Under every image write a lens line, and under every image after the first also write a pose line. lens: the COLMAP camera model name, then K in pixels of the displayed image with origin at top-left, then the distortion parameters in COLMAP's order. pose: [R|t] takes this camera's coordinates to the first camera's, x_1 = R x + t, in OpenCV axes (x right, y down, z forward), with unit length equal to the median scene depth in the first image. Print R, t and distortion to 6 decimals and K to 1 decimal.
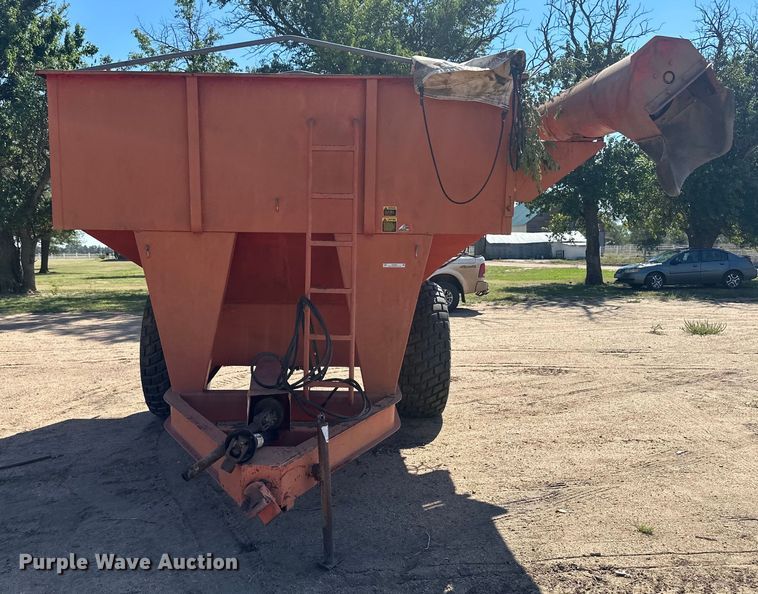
lens RADIAL K [[669.4, 0, 331.0], [0, 669.4, 297.0], [0, 0, 1]] dist [0.088007, -0.180581]
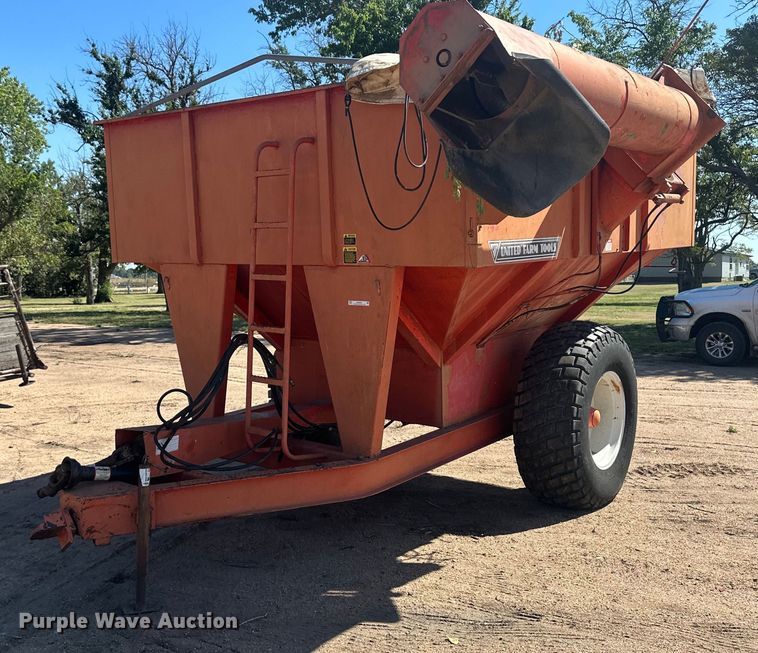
lens RADIAL K [[826.3, 0, 369.0], [0, 826.3, 307.4], [0, 0, 1]] dist [0.059492, -0.015236]
pose [[0.790495, 0.031442, -0.611660, 0.751284], [-0.048007, 0.998790, -0.010701, -0.031694], [0.610584, 0.037822, 0.791048, 0.188089]]
